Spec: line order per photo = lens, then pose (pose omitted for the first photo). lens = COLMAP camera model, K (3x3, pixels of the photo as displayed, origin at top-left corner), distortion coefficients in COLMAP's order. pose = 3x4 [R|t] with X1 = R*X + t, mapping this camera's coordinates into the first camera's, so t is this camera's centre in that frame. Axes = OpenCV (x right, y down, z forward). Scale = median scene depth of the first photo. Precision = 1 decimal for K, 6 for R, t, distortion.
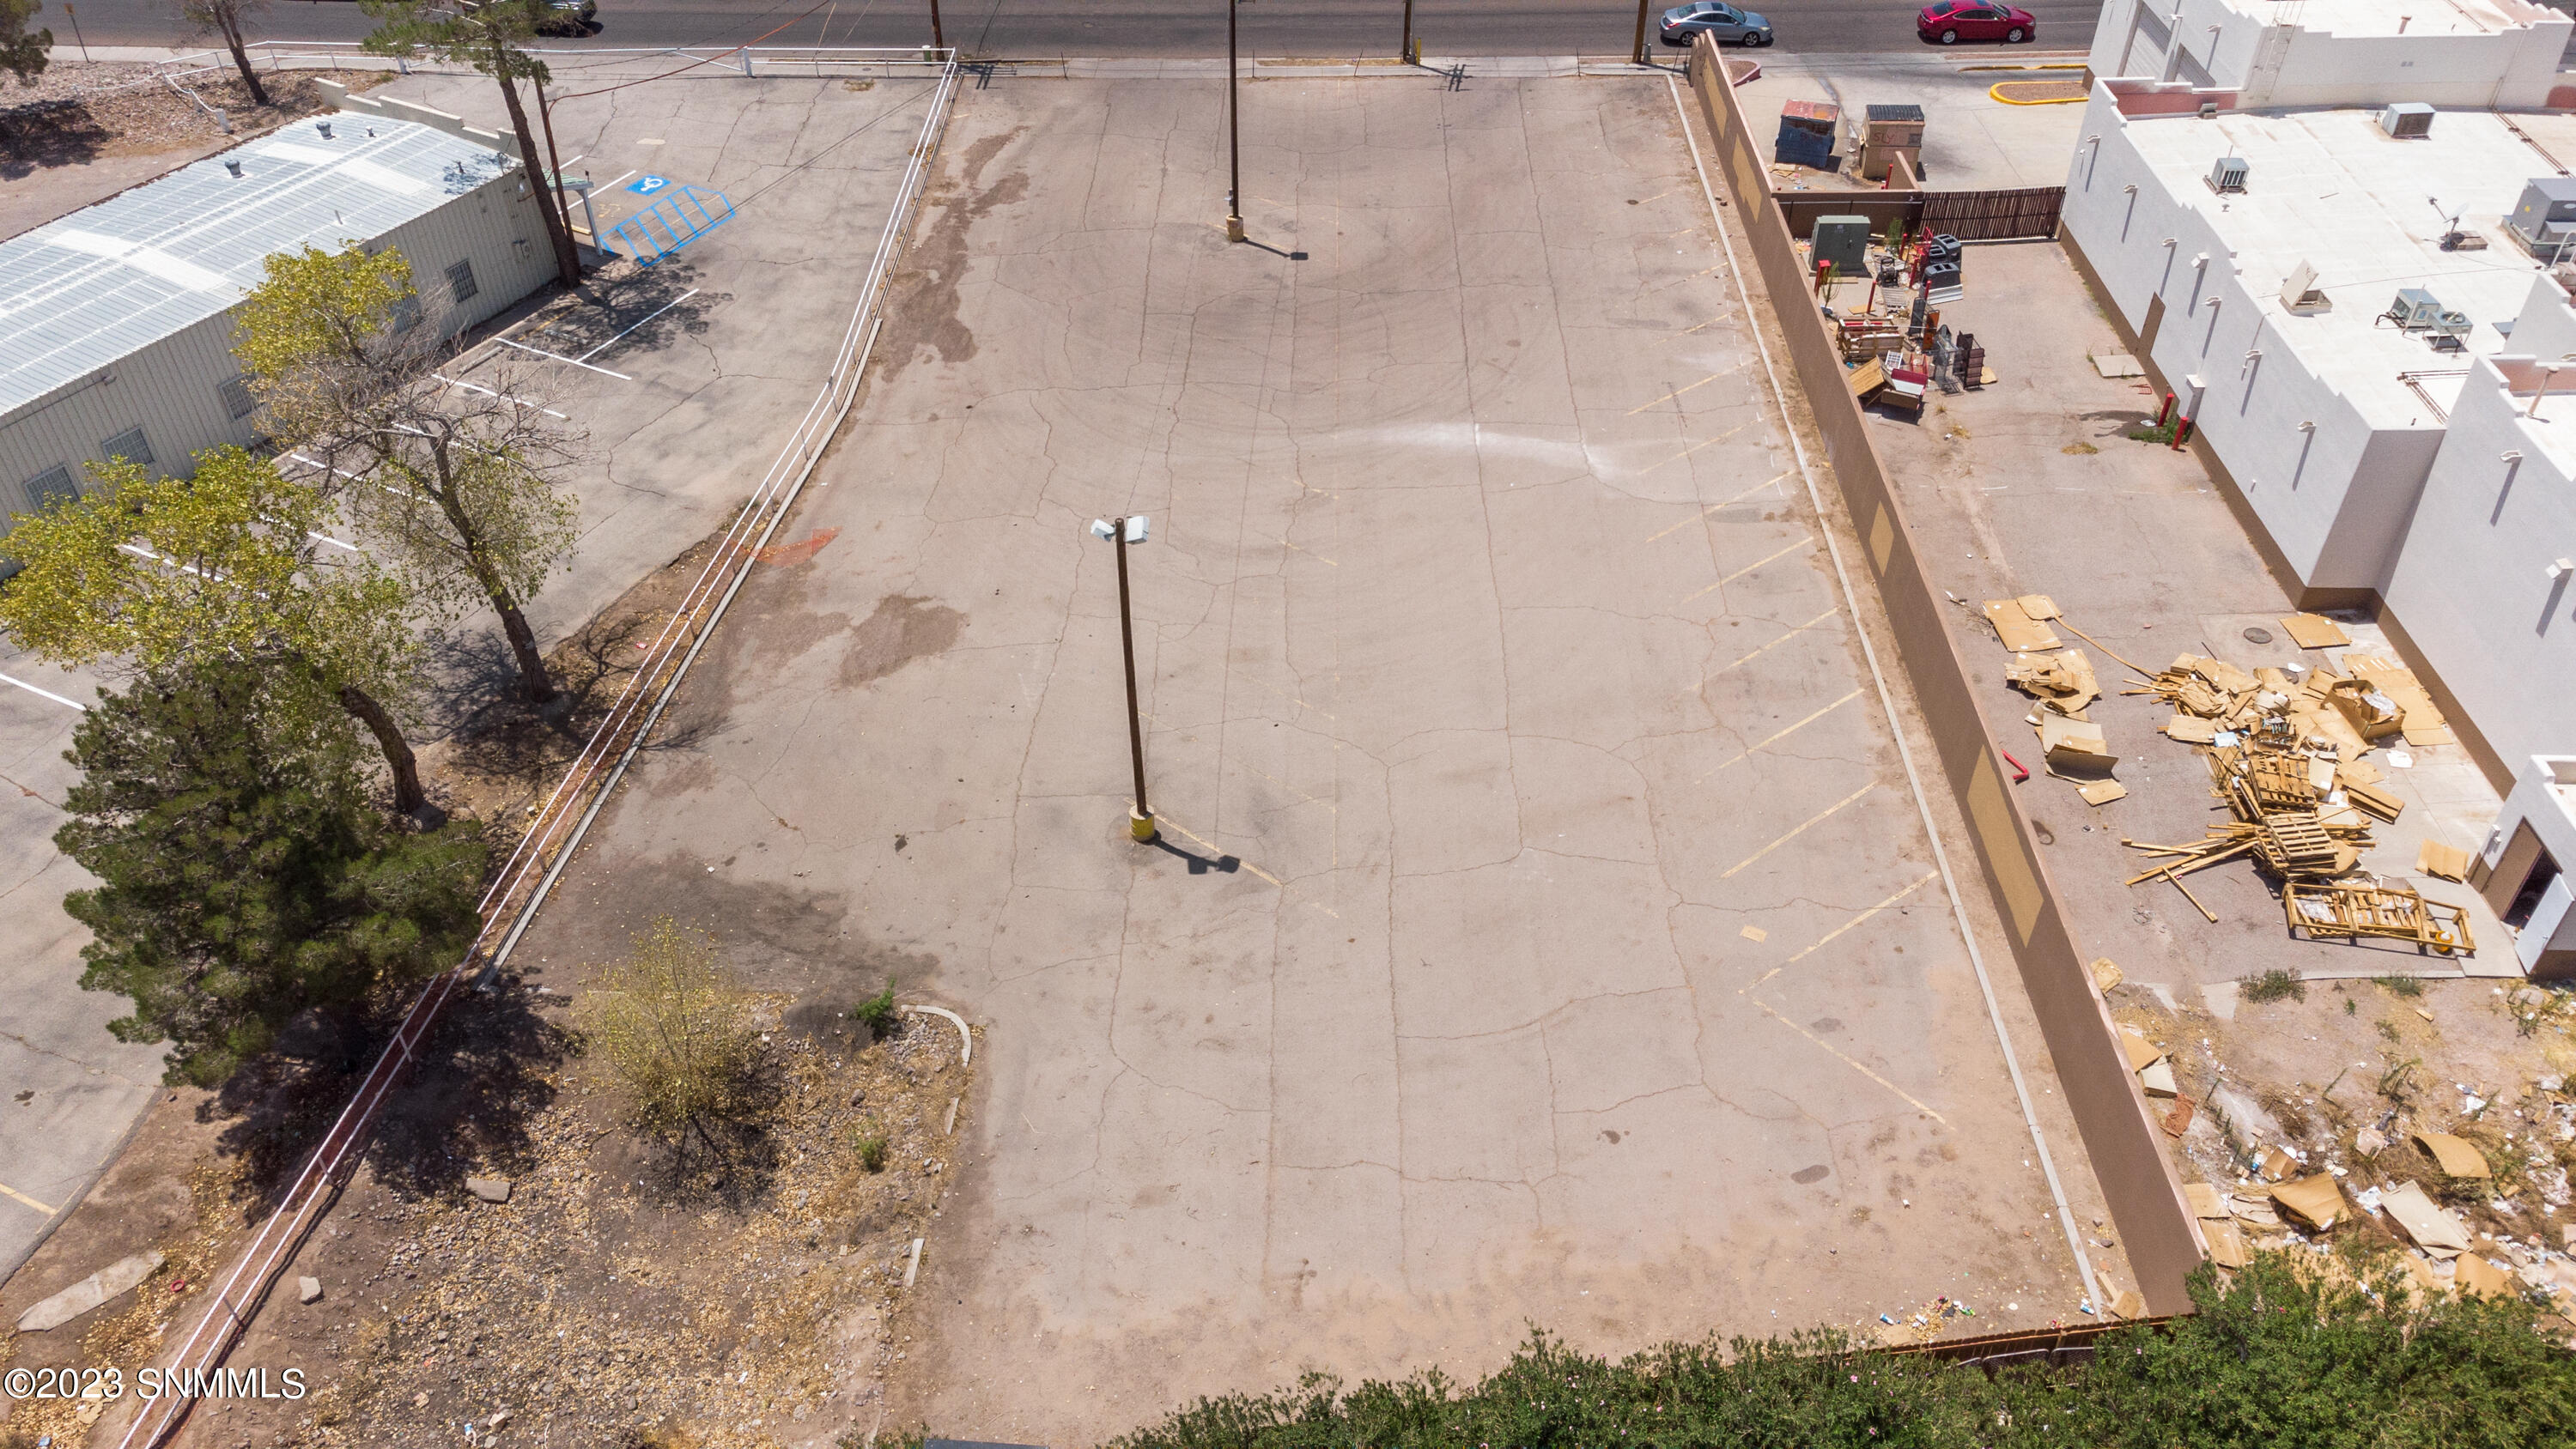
lens RADIAL K [[1880.5, 0, 1293.0], [0, 1880.5, 735.4], [0, 0, 1]] dist [0.048972, 0.001366]
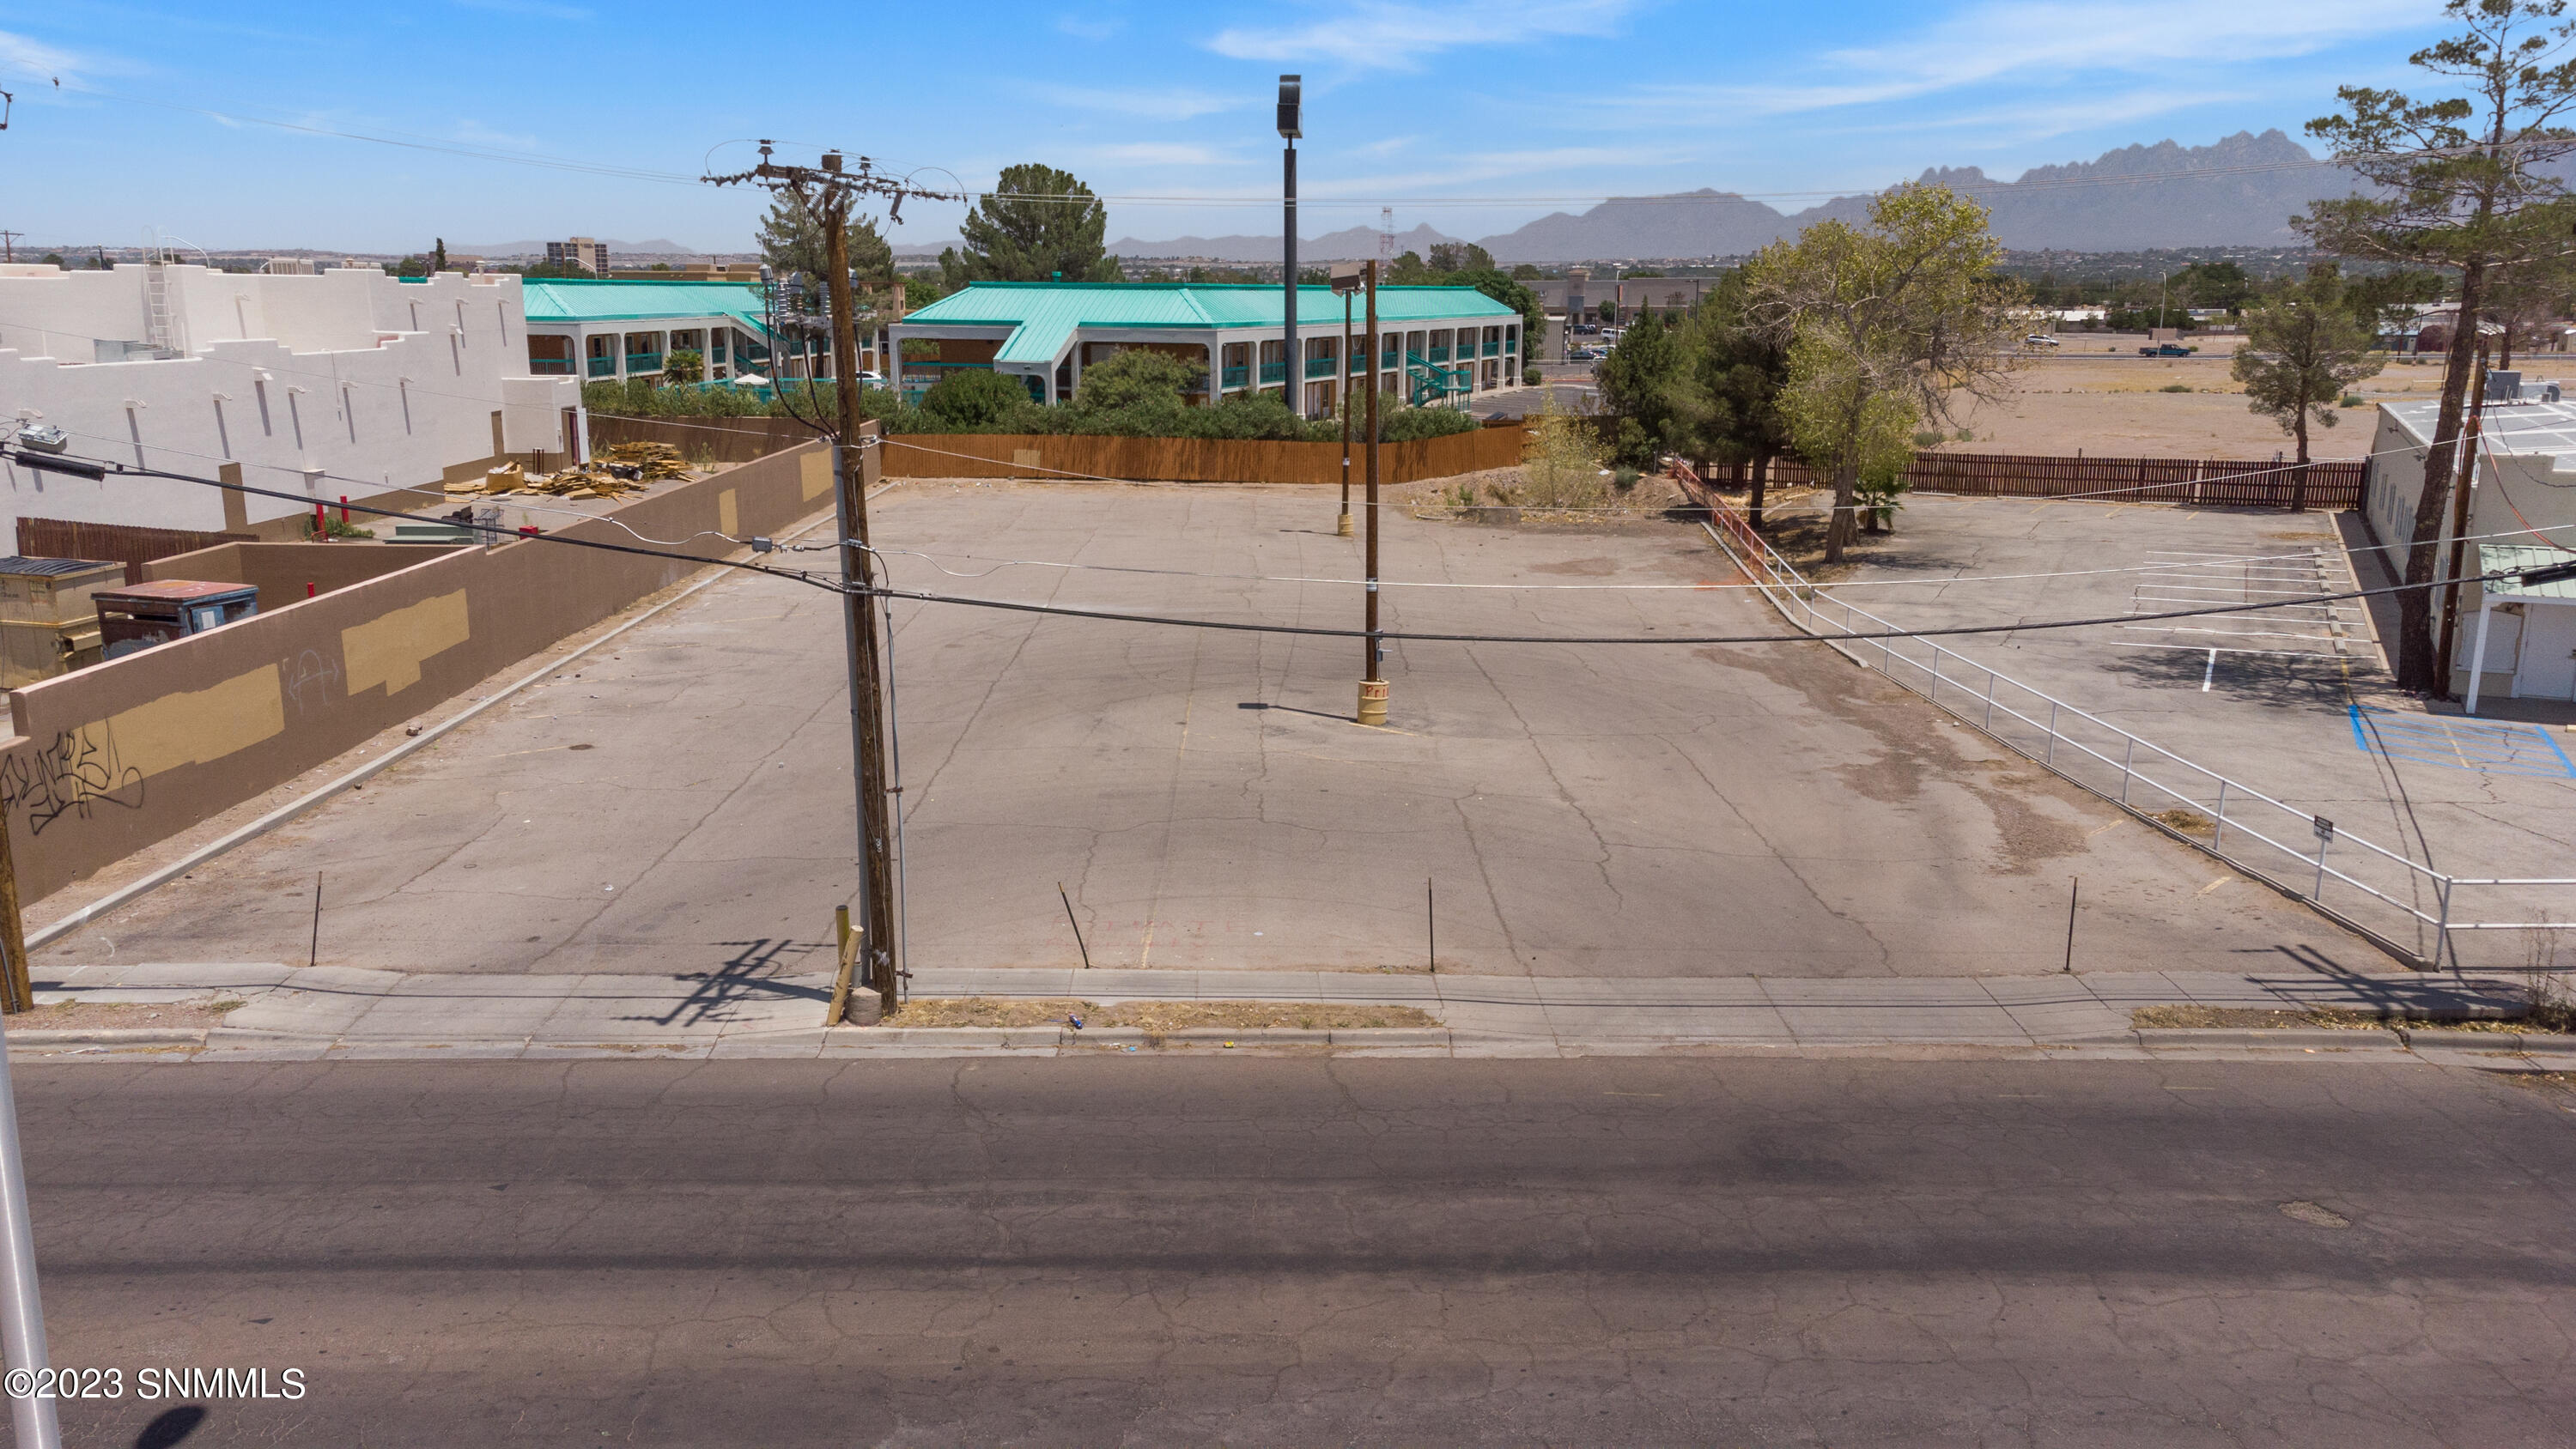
lens RADIAL K [[1914.2, 0, 1291.7], [0, 1914.2, 722.9], [0, 0, 1]] dist [0.006462, 0.114554]
pose [[-0.999366, 0.008657, -0.034535, 0.014707], [-0.022398, 0.601119, 0.798846, -0.851750], [0.027675, 0.799113, -0.600544, 1.606049]]
